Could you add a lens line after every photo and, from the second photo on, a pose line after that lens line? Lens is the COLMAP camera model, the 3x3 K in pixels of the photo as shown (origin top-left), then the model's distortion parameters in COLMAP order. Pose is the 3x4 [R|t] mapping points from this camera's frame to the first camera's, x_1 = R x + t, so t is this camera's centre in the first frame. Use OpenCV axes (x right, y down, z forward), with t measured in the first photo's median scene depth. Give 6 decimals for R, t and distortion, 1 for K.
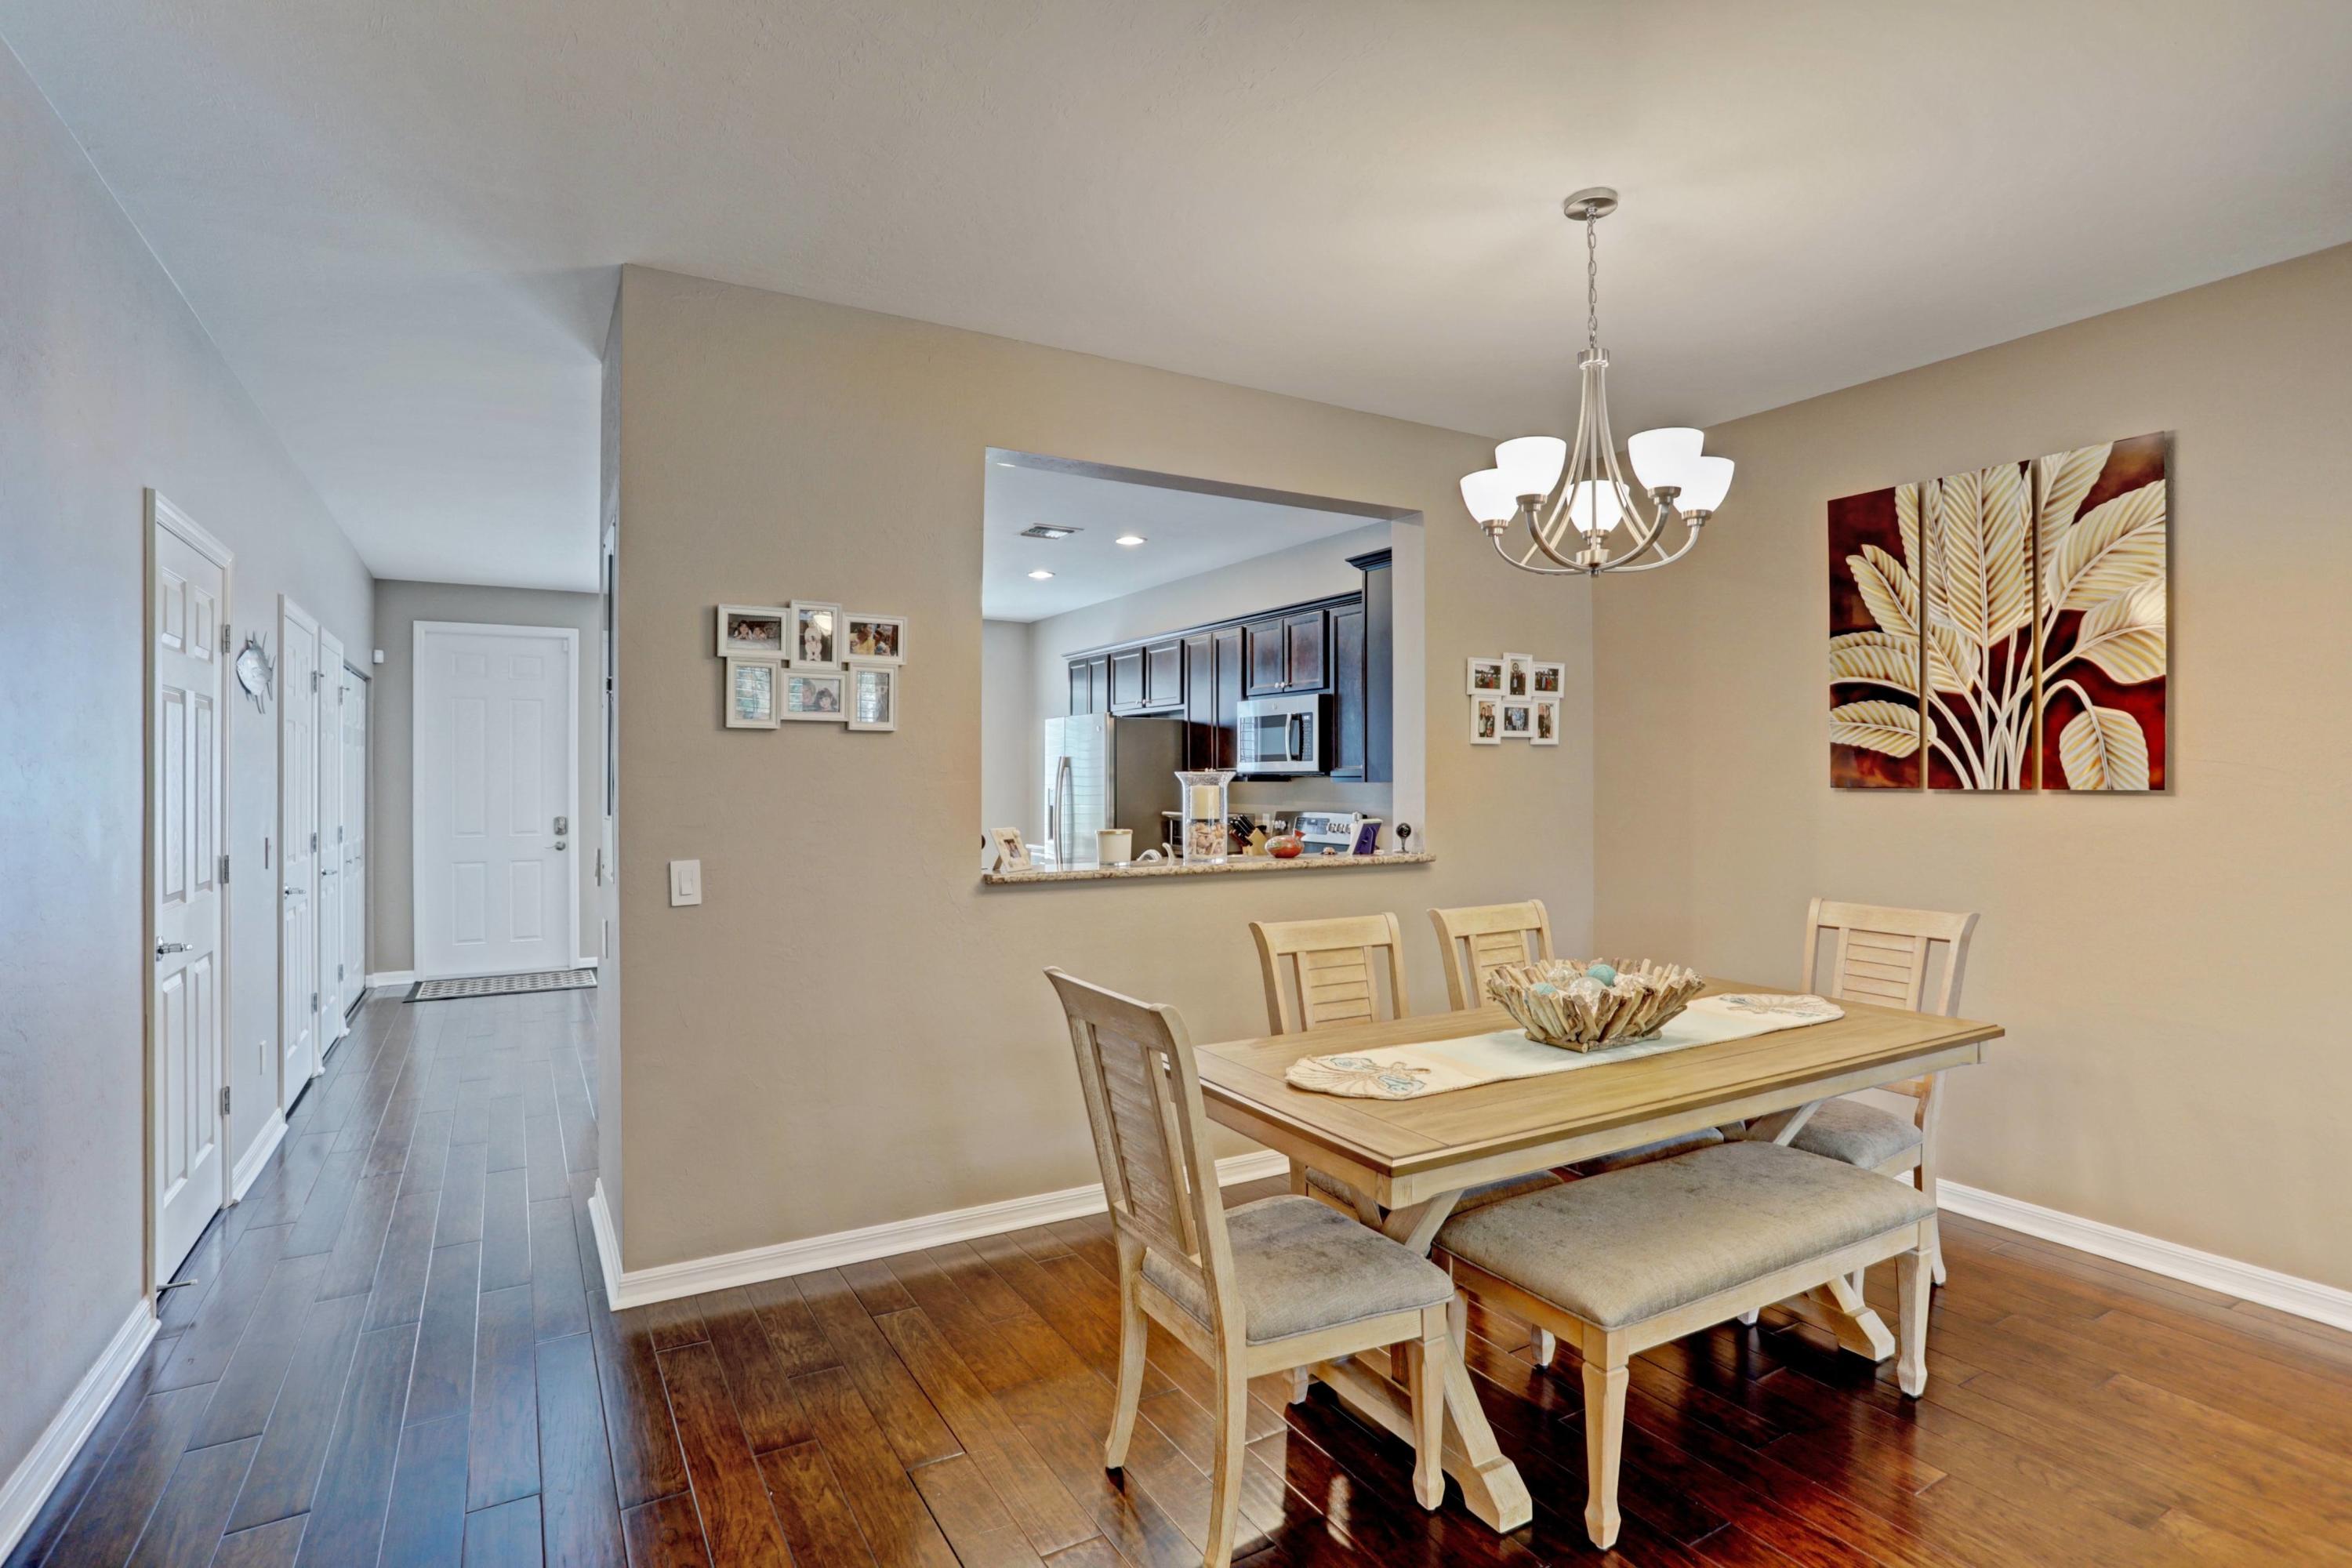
lens RADIAL K [[1146.8, 0, 1172.0], [0, 1146.8, 774.7], [0, 0, 1]] dist [-0.006516, 0.000767]
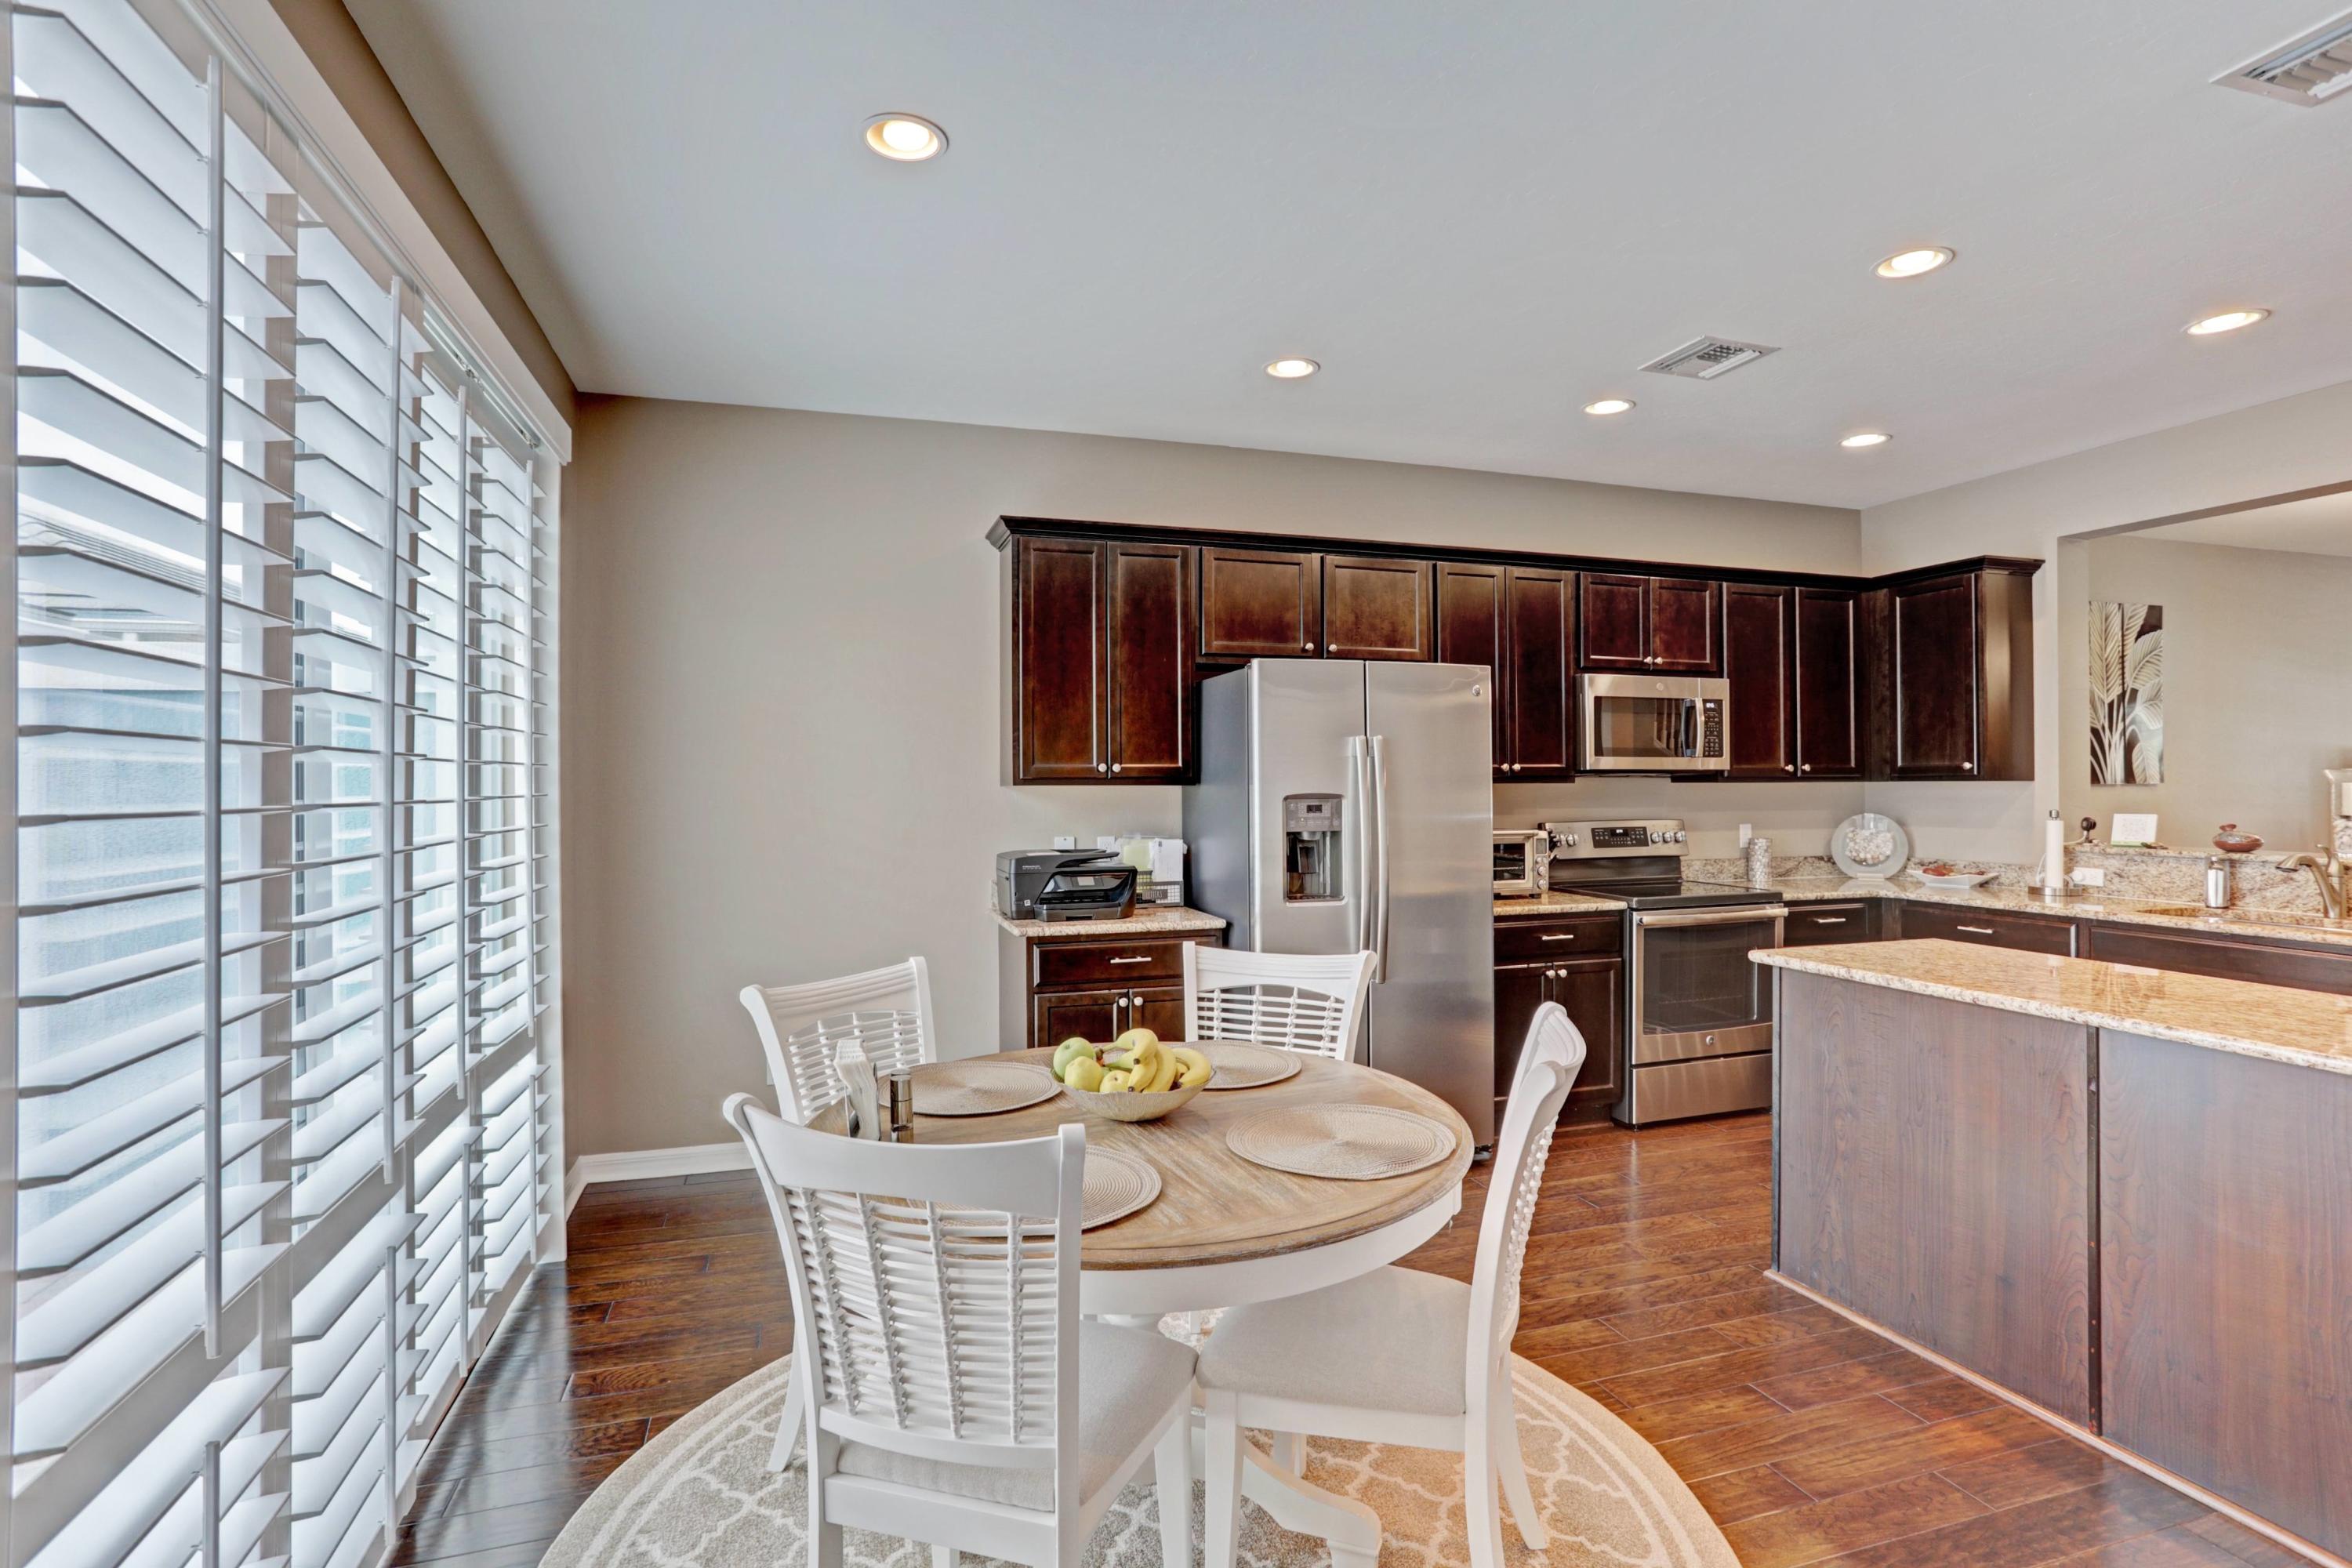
lens RADIAL K [[1146.8, 0, 1169.9], [0, 1146.8, 771.3], [0, 0, 1]] dist [-0.006516, 0.000767]
pose [[0.210712, 0.007526, 0.977519, -1.274495], [0.003159, 0.999960, -0.008380, 0.006572], [-0.977543, 0.004853, 0.210679, 1.963933]]
